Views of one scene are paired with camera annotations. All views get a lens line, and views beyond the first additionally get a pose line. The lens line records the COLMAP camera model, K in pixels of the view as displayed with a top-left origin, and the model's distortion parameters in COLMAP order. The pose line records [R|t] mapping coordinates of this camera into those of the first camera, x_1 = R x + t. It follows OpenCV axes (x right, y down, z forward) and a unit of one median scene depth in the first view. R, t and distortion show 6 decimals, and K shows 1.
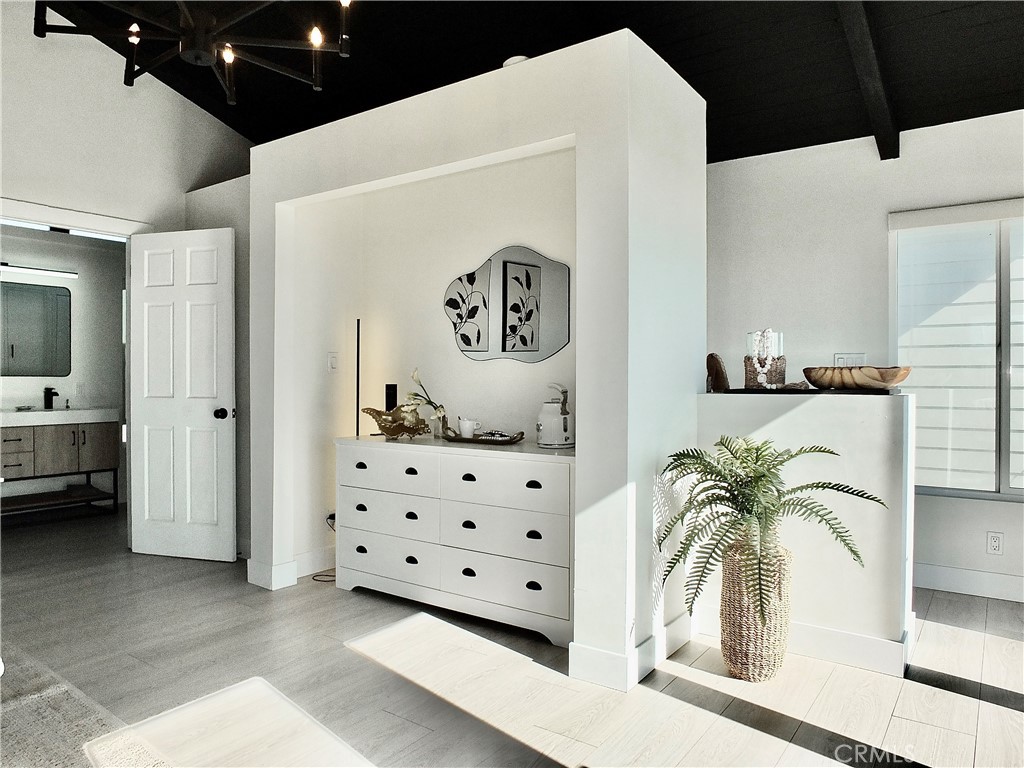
lens RADIAL K [[710.8, 0, 512.0], [0, 710.8, 384.0], [0, 0, 1]] dist [-0.035228, 0.011750]
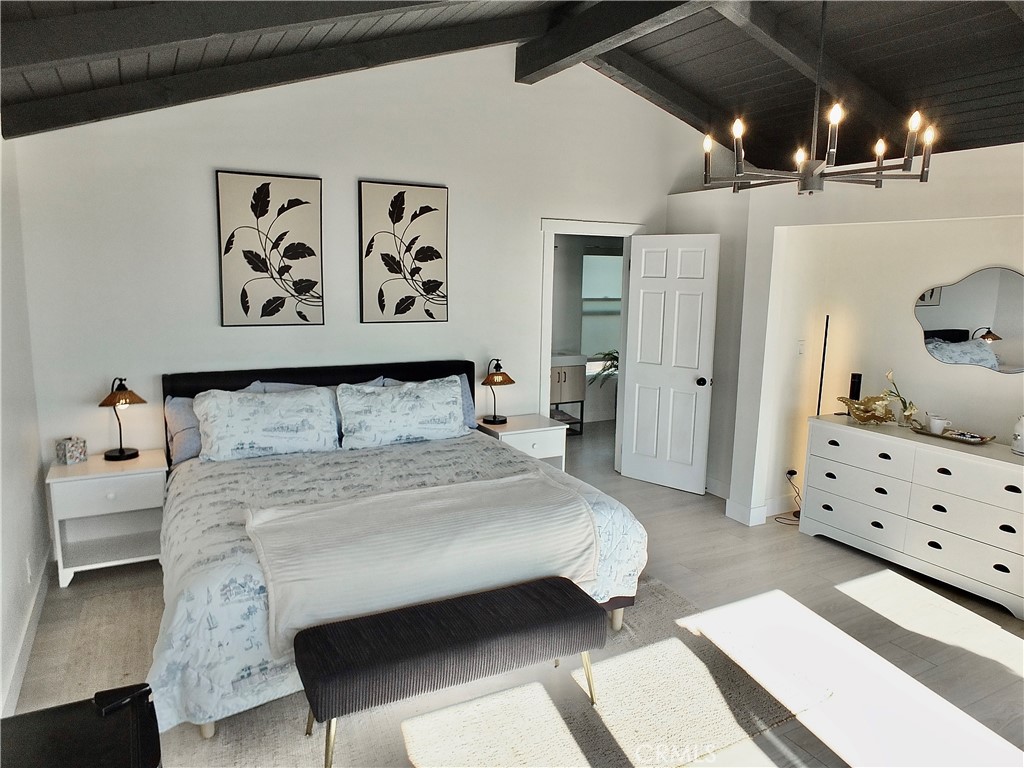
lens RADIAL K [[710.8, 0, 512.0], [0, 710.8, 384.0], [0, 0, 1]] dist [-0.035228, 0.011750]
pose [[0.899537, 0.084556, -0.428583, -0.192862], [-0.023216, 0.988955, 0.146386, -0.152560], [0.436228, -0.121729, 0.891565, -0.335842]]
